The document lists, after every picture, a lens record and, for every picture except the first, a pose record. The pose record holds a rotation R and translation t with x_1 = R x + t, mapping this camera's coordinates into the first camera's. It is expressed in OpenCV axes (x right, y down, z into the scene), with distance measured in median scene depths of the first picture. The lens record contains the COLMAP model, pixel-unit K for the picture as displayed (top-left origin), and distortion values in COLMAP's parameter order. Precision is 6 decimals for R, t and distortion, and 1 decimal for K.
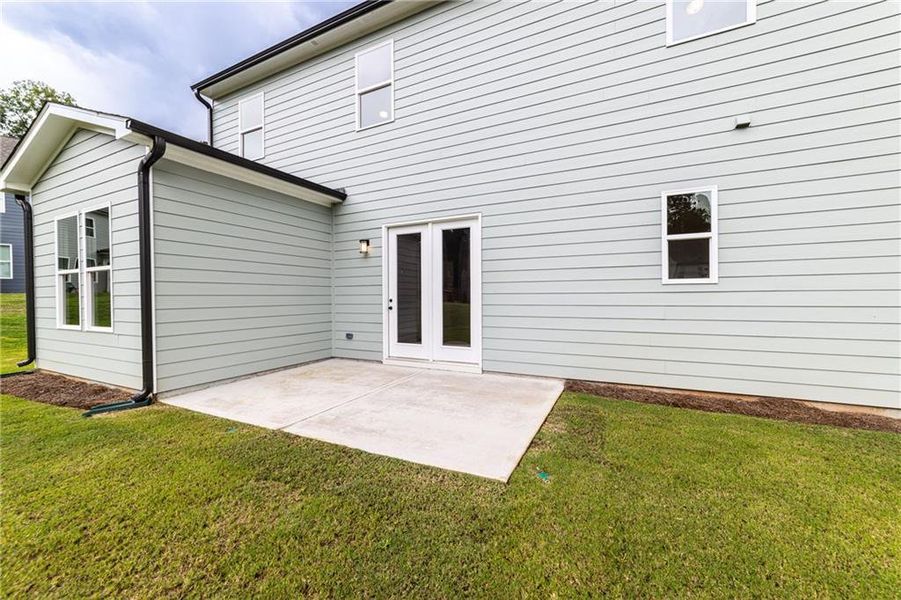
lens RADIAL K [[353.5, 0, 451.0], [0, 353.5, 297.2], [0, 0, 1]] dist [-0.002457, 0.000190]
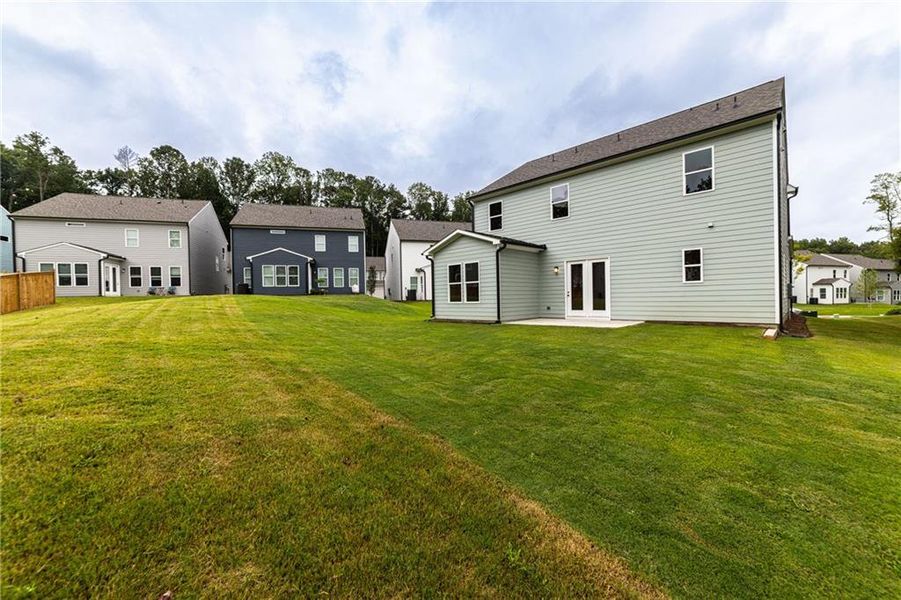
lens RADIAL K [[353.5, 0, 453.1], [0, 353.5, 298.5], [0, 0, 1]] dist [-0.002457, 0.000190]
pose [[0.950524, -0.010032, -0.310488, -0.181379], [0.009447, 0.999950, -0.003386, 0.055433], [0.310507, 0.000285, 0.950571, -1.601267]]
